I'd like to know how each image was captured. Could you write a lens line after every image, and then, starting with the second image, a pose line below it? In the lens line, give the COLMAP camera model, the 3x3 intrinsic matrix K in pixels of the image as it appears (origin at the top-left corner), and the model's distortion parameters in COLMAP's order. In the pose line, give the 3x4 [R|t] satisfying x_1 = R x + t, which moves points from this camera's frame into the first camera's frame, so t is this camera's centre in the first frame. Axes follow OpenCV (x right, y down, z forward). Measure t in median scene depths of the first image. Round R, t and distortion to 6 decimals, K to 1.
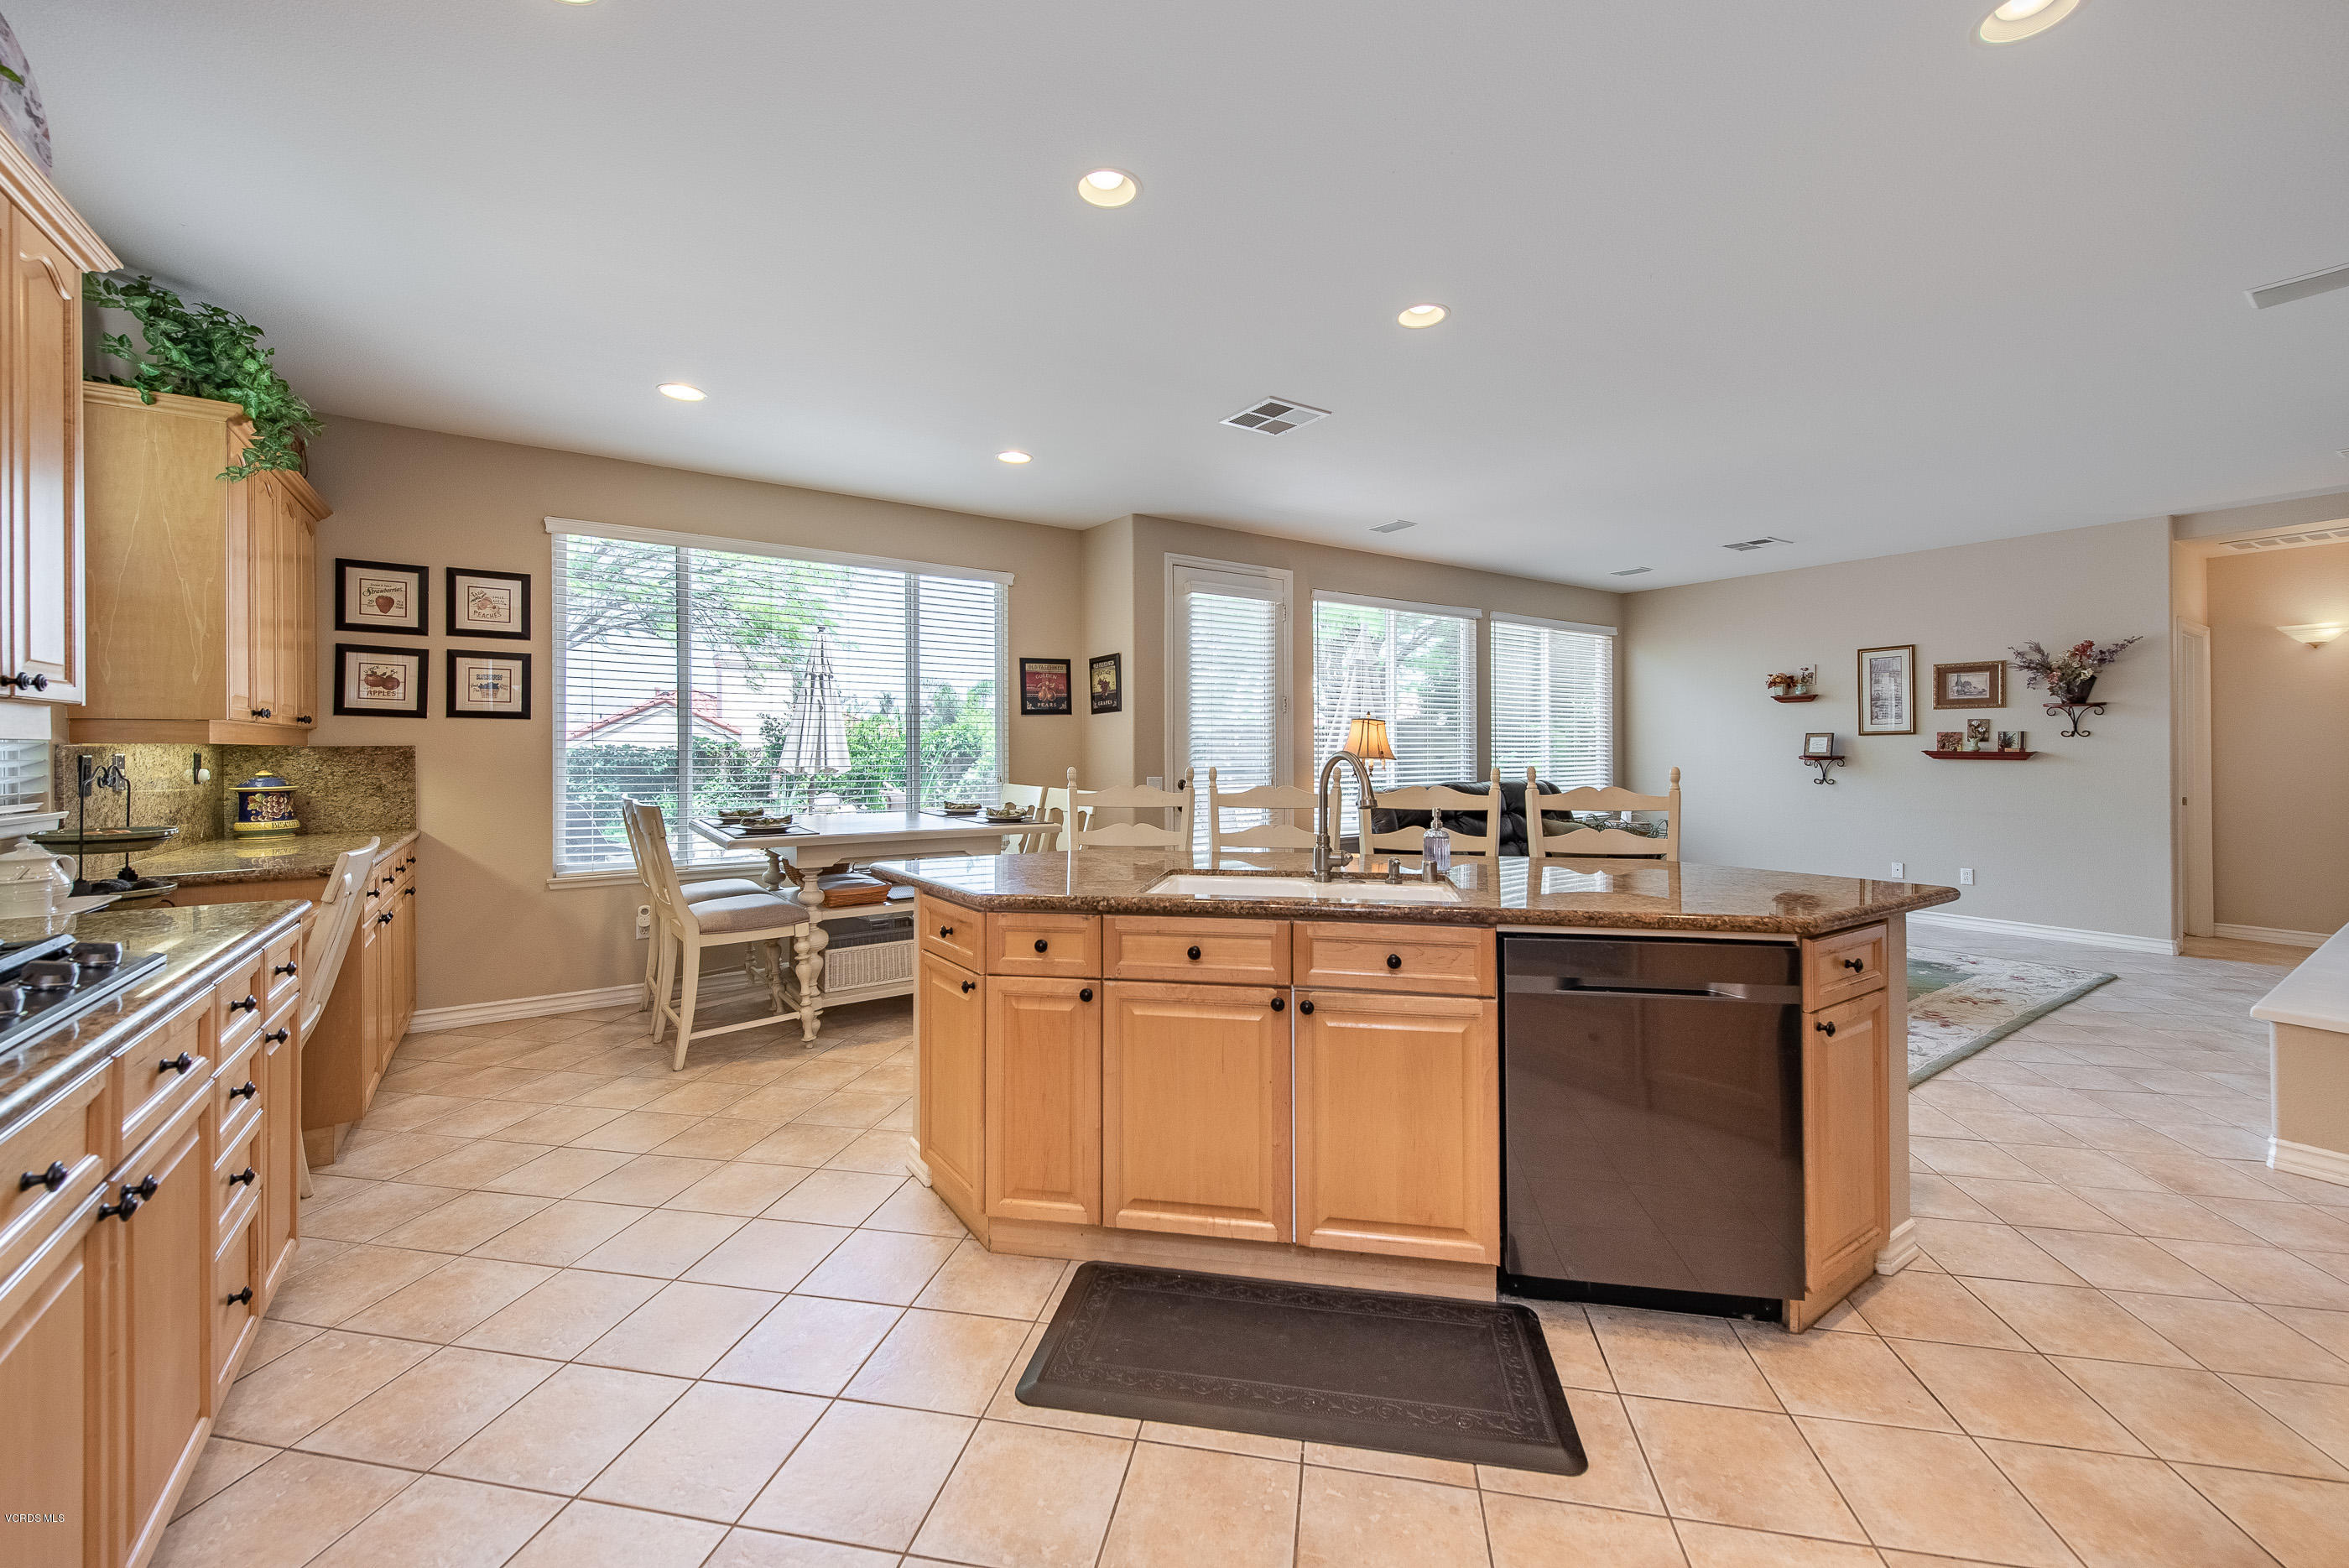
lens RADIAL K [[922.7, 0, 1170.7], [0, 922.7, 750.9], [0, 0, 1]] dist [0.012393, -0.003871]
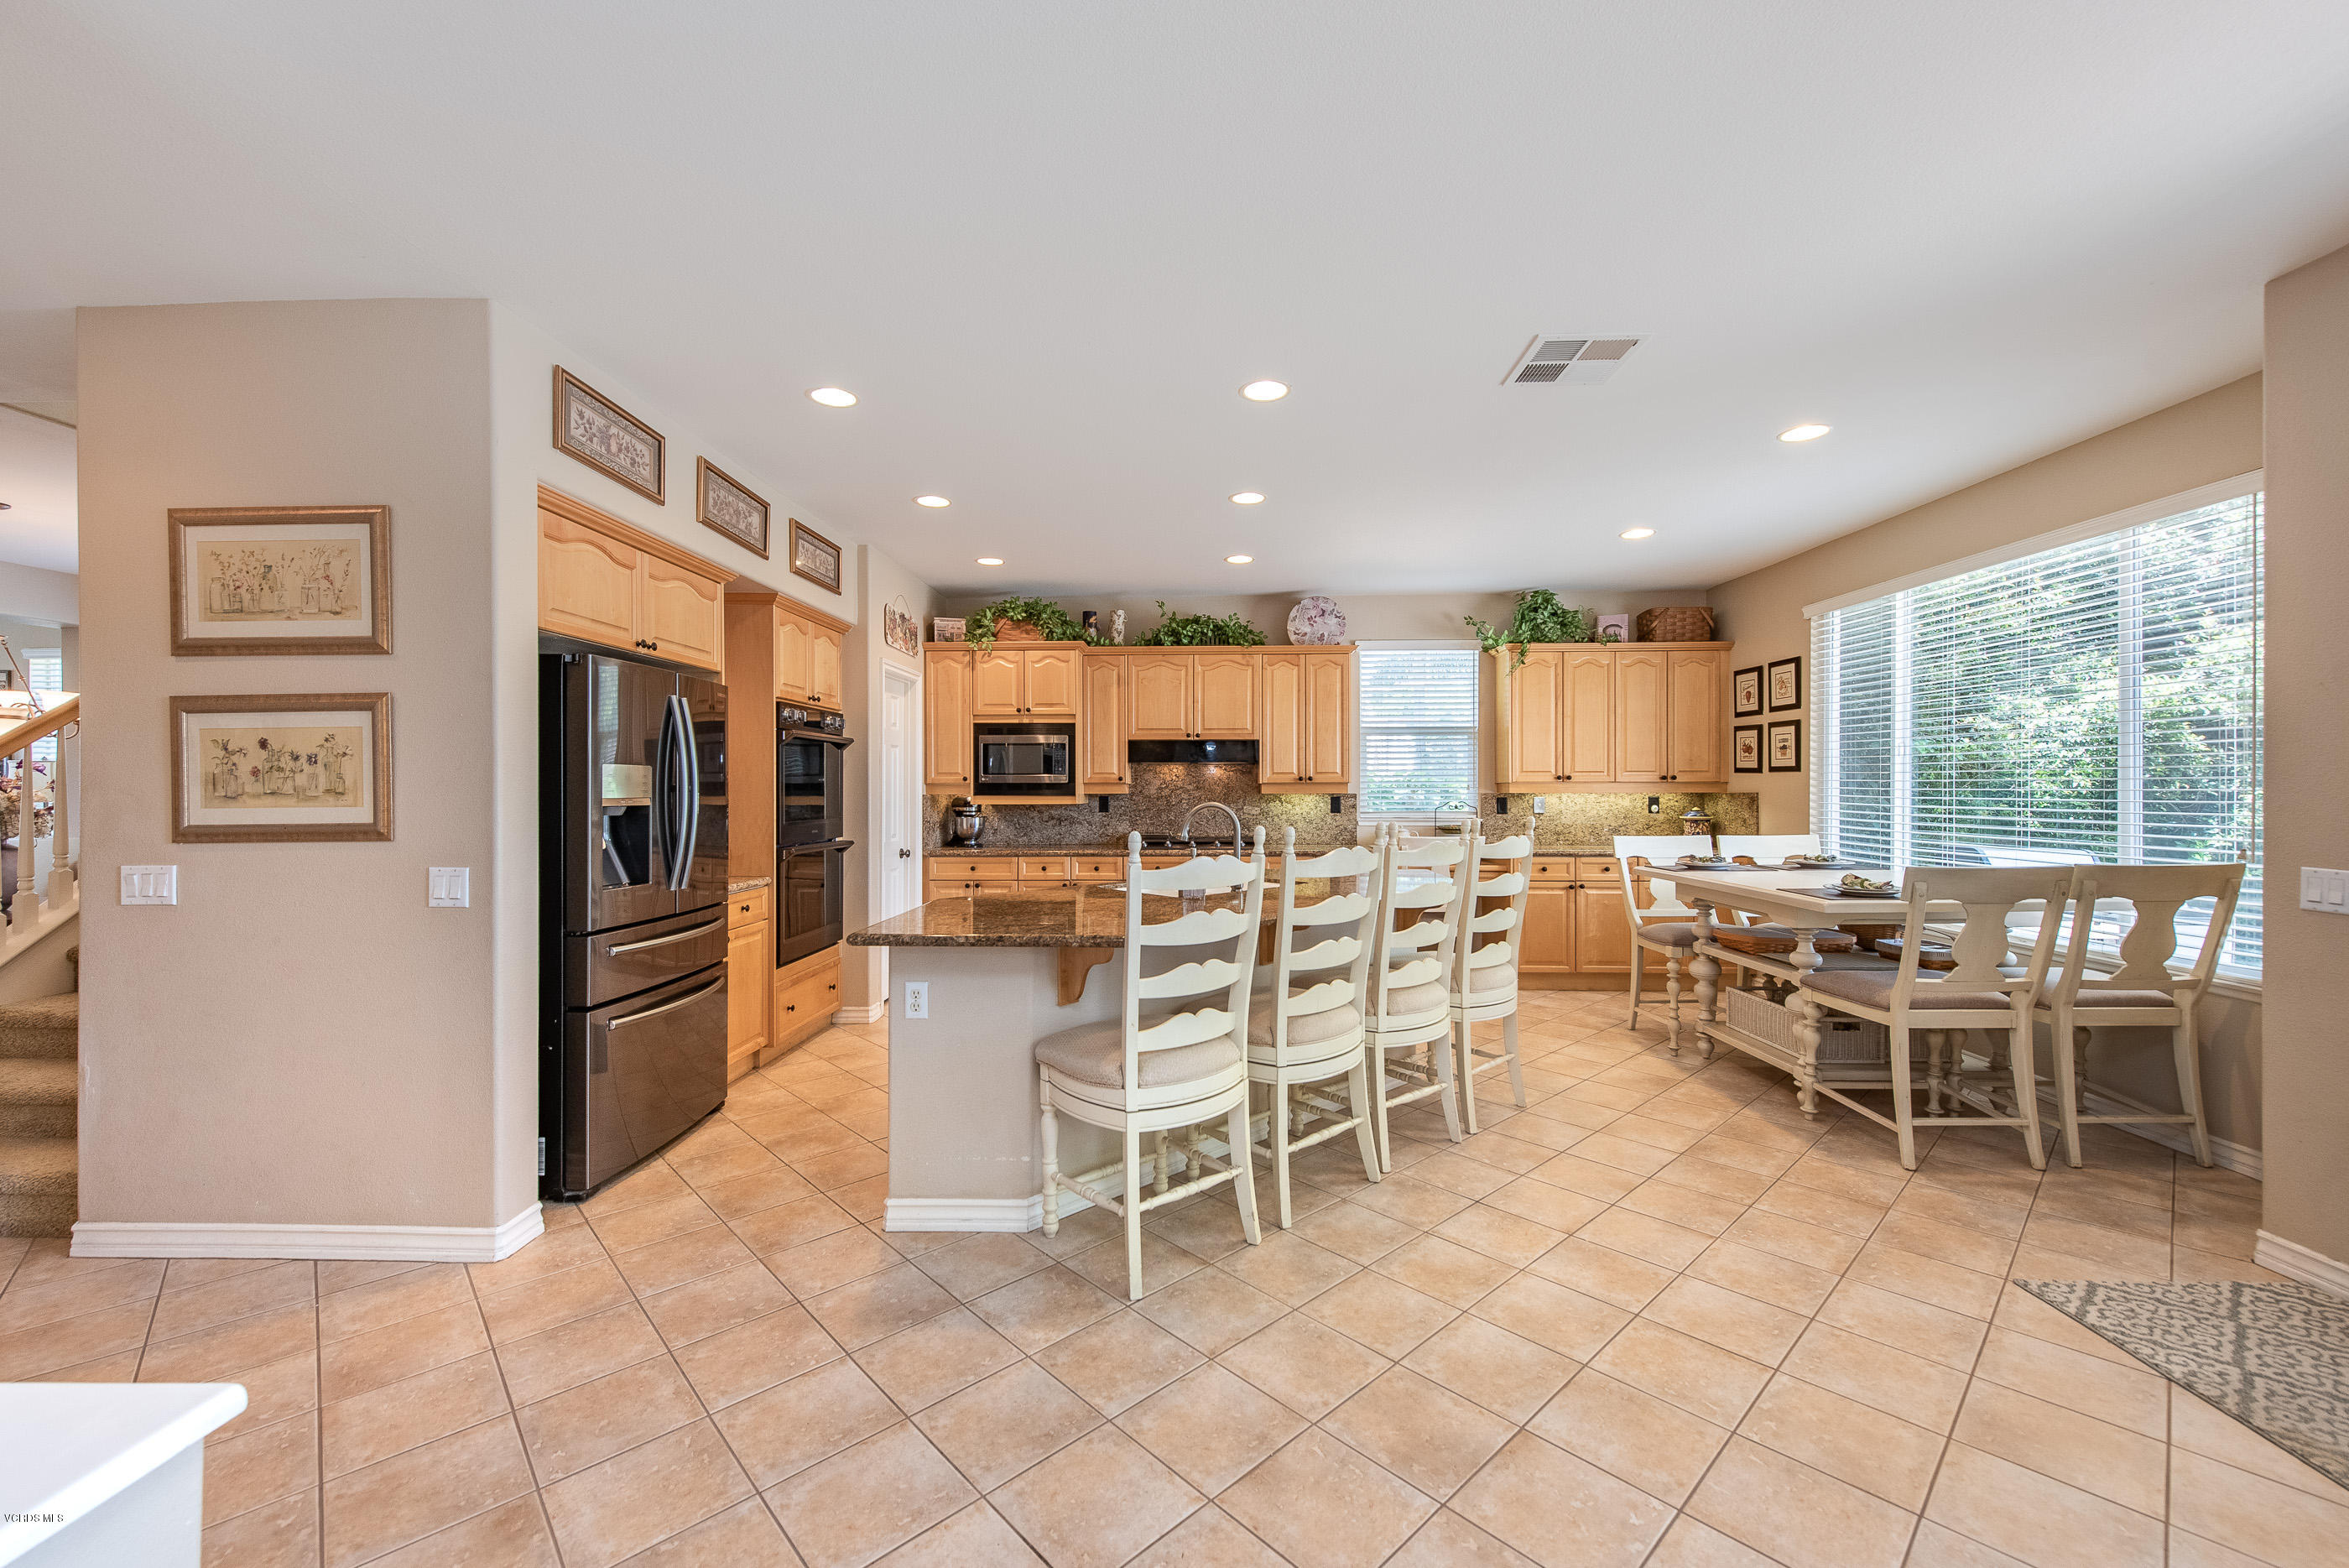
lens RADIAL K [[922.7, 0, 1180.0], [0, 922.7, 792.9], [0, 0, 1]] dist [0.012393, -0.003871]
pose [[-0.592764, 0.005276, -0.805359, 0.836223], [0.003920, 0.999986, 0.003665, -0.013470], [0.805367, -0.000985, -0.592776, 1.097966]]
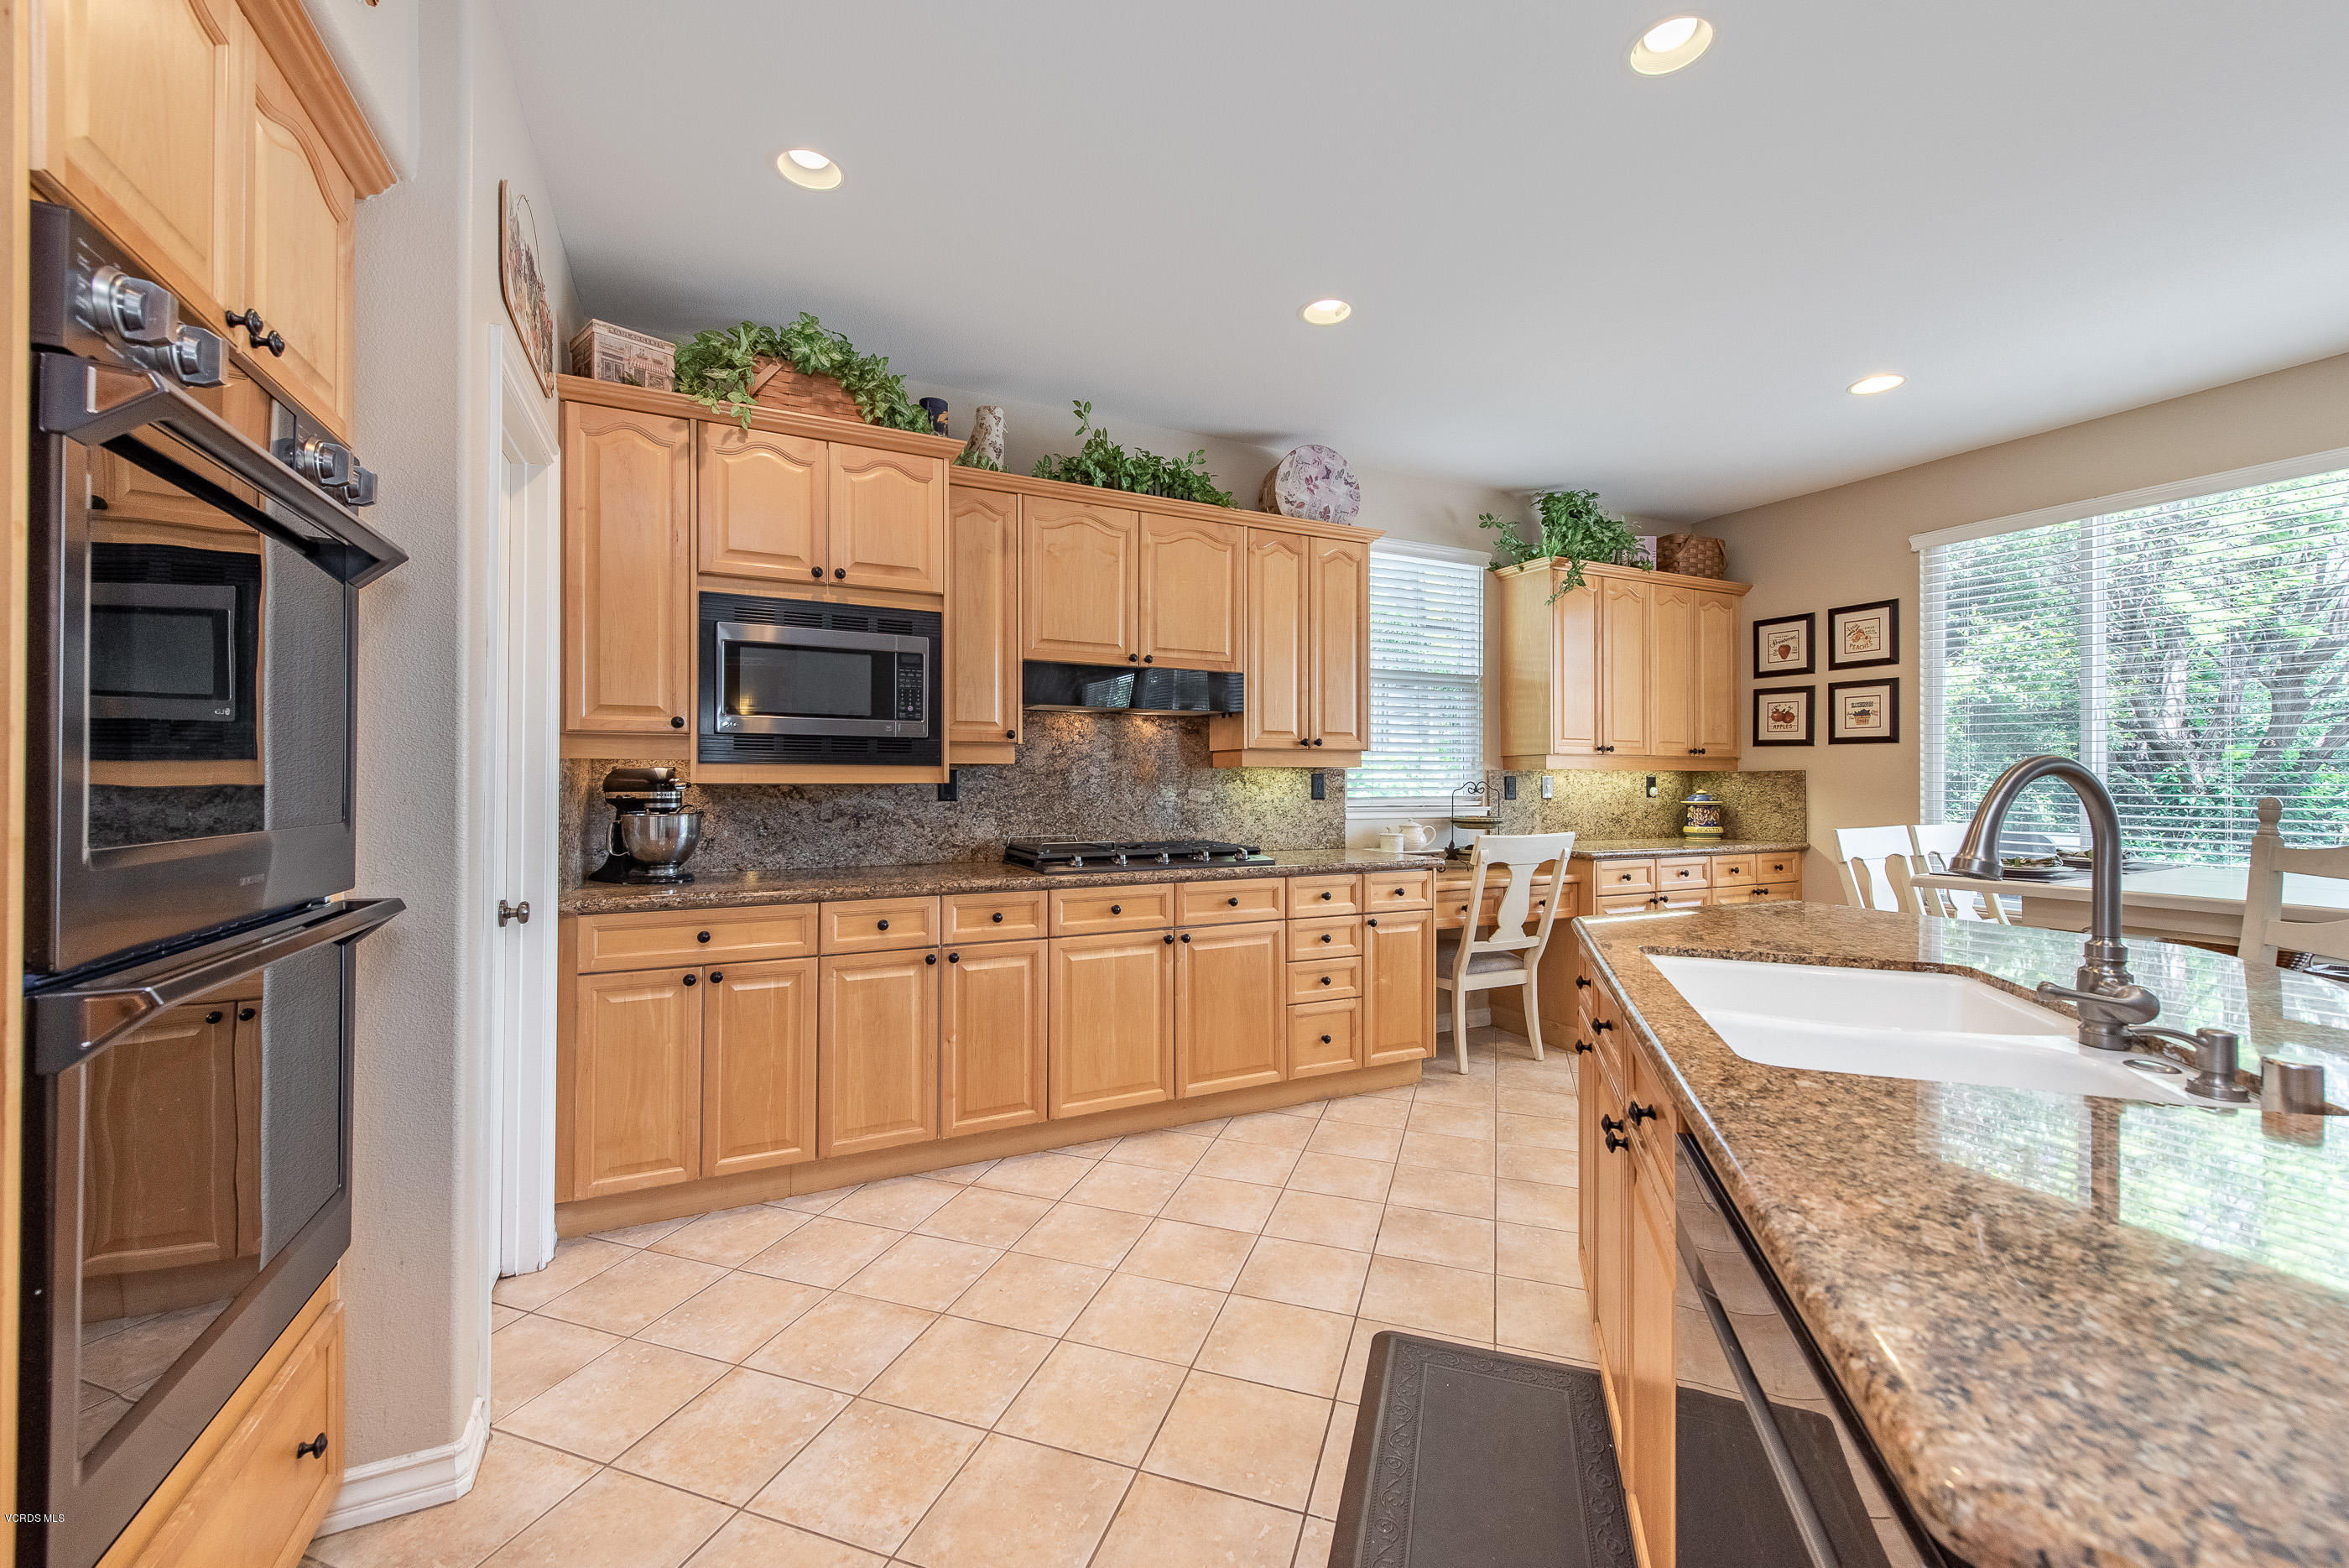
lens RADIAL K [[922.7, 0, 1179.5], [0, 922.7, 777.8], [0, 0, 1]] dist [0.012393, -0.003871]
pose [[-0.146111, -0.000748, -0.989268, 0.425655], [-0.000379, 1.000000, -0.000700, 0.004850], [0.989268, 0.000272, -0.146111, 0.389443]]
